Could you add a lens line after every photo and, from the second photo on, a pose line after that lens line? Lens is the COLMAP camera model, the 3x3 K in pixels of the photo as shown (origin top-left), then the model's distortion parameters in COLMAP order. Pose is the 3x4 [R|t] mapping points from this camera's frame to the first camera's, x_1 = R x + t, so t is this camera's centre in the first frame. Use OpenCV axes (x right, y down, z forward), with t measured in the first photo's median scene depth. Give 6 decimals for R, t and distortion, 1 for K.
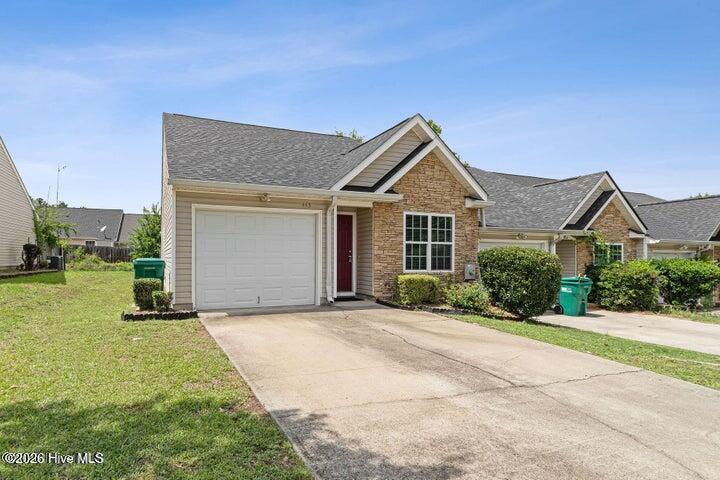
lens RADIAL K [[353.4, 0, 360.0], [0, 353.4, 240.0], [0, 0, 1]] dist [-0.000348, -0.000050]
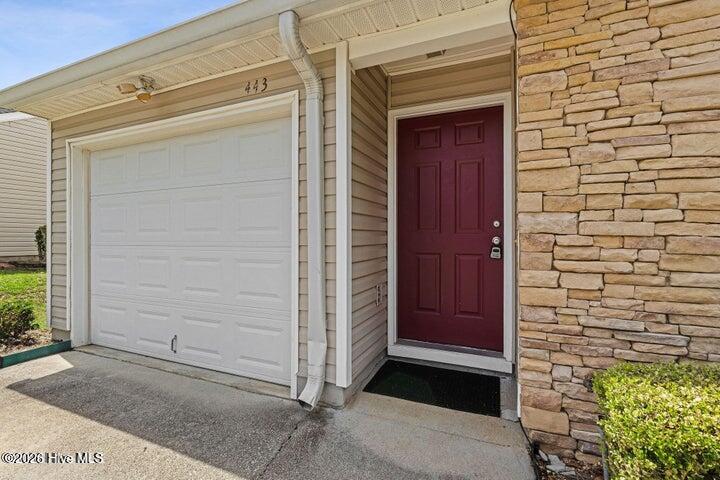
lens RADIAL K [[353.4, 0, 360.0], [0, 353.4, 240.0], [0, 0, 1]] dist [-0.000348, -0.000050]
pose [[0.611321, 0.001854, -0.791380, 0.163035], [0.040746, 0.998597, 0.033814, 0.036094], [0.790333, -0.052917, 0.610388, 0.833870]]
